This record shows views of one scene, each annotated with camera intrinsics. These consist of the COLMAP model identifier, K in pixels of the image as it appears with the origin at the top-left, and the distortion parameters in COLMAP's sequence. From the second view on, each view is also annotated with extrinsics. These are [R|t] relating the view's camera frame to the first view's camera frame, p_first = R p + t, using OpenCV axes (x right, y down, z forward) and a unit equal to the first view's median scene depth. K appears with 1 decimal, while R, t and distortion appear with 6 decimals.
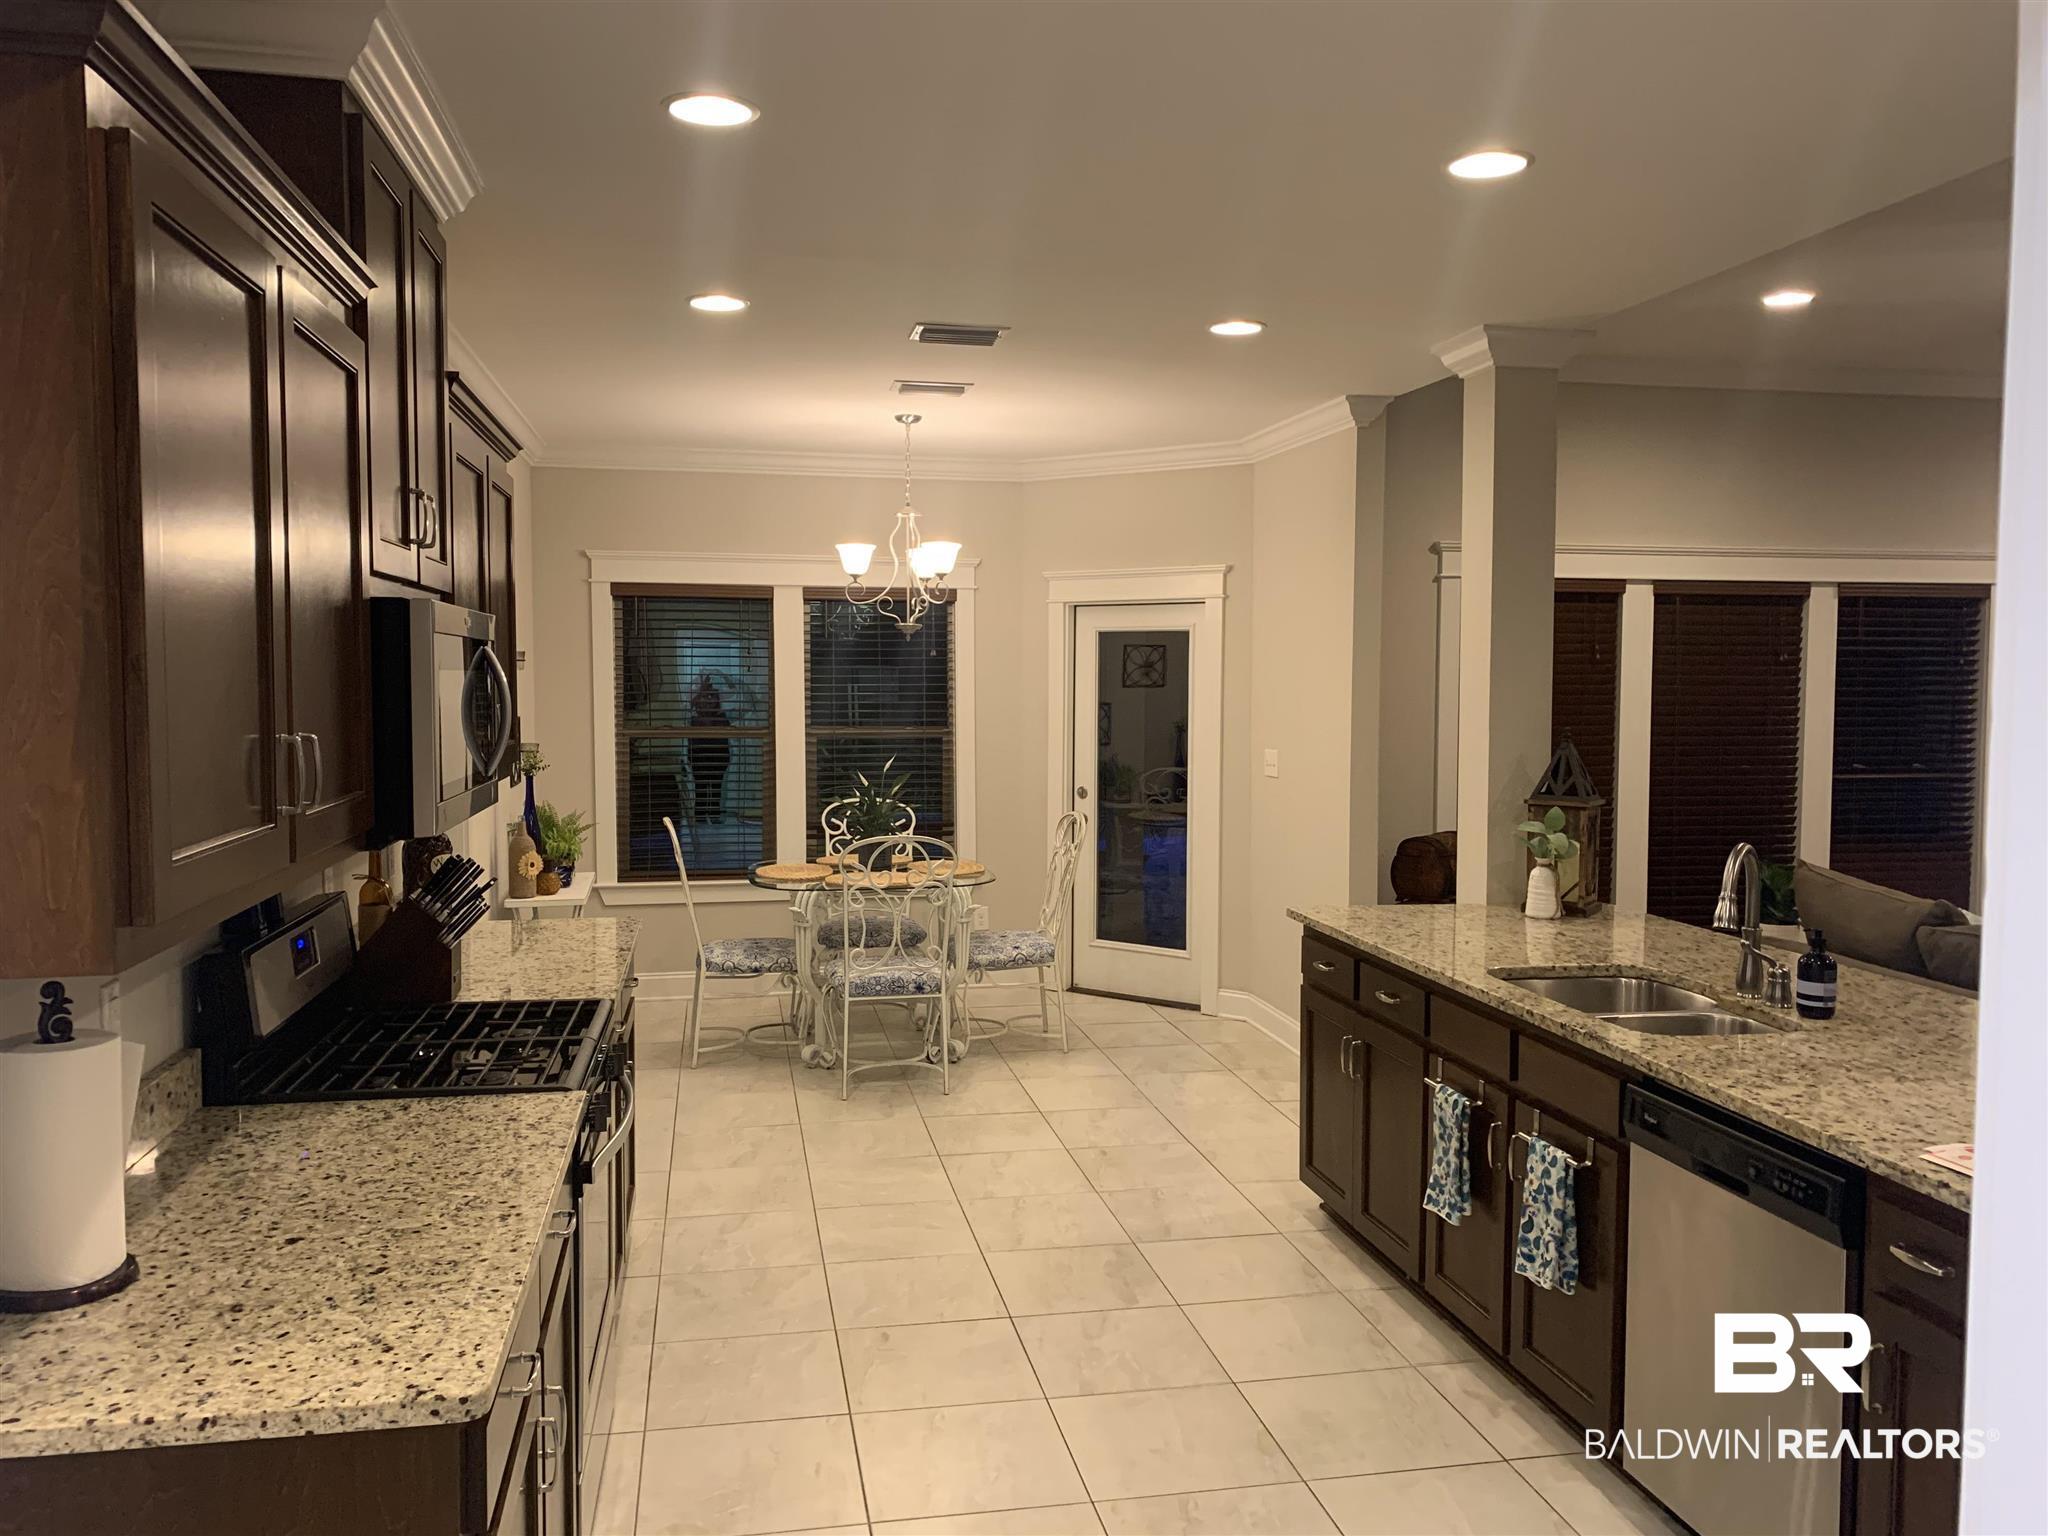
lens RADIAL K [[1558.3, 0, 1021.1], [0, 1558.3, 764.1], [0, 0, 1]] dist [0.077248, -0.095869]
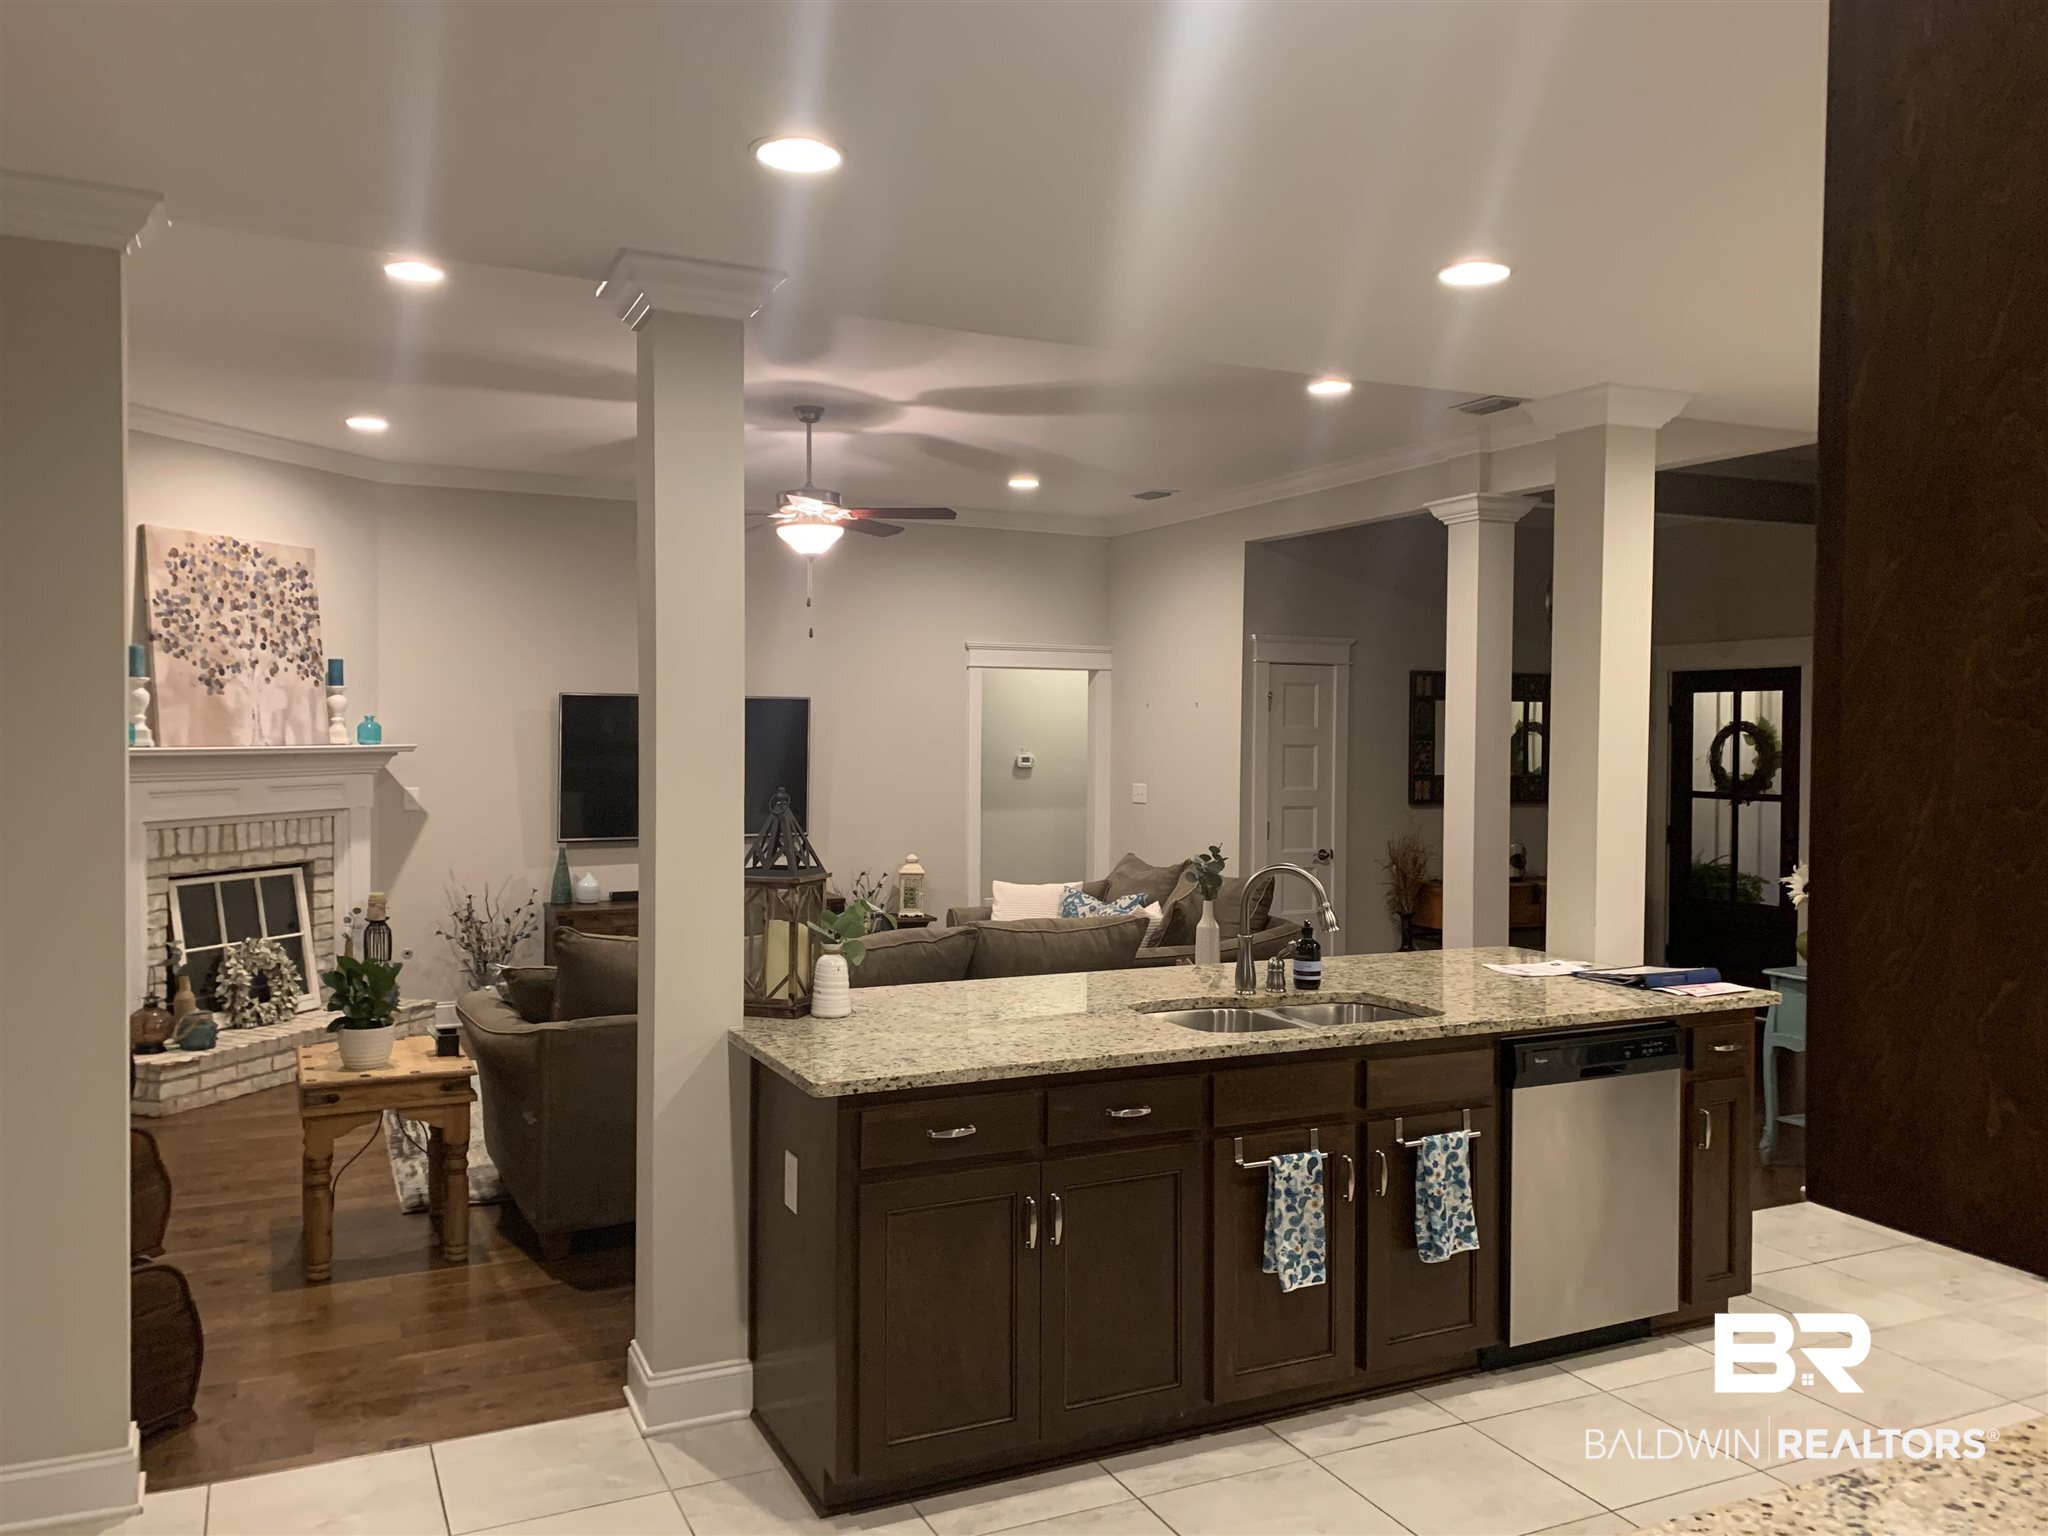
lens RADIAL K [[1558.3, 0, 1017.9], [0, 1558.3, 772.5], [0, 0, 1]] dist [0.077248, -0.095869]
pose [[-0.247300, -0.030875, 0.968447, -0.654488], [0.052422, 0.997602, 0.045190, -0.086124], [-0.967520, 0.061943, -0.245089, 1.473842]]
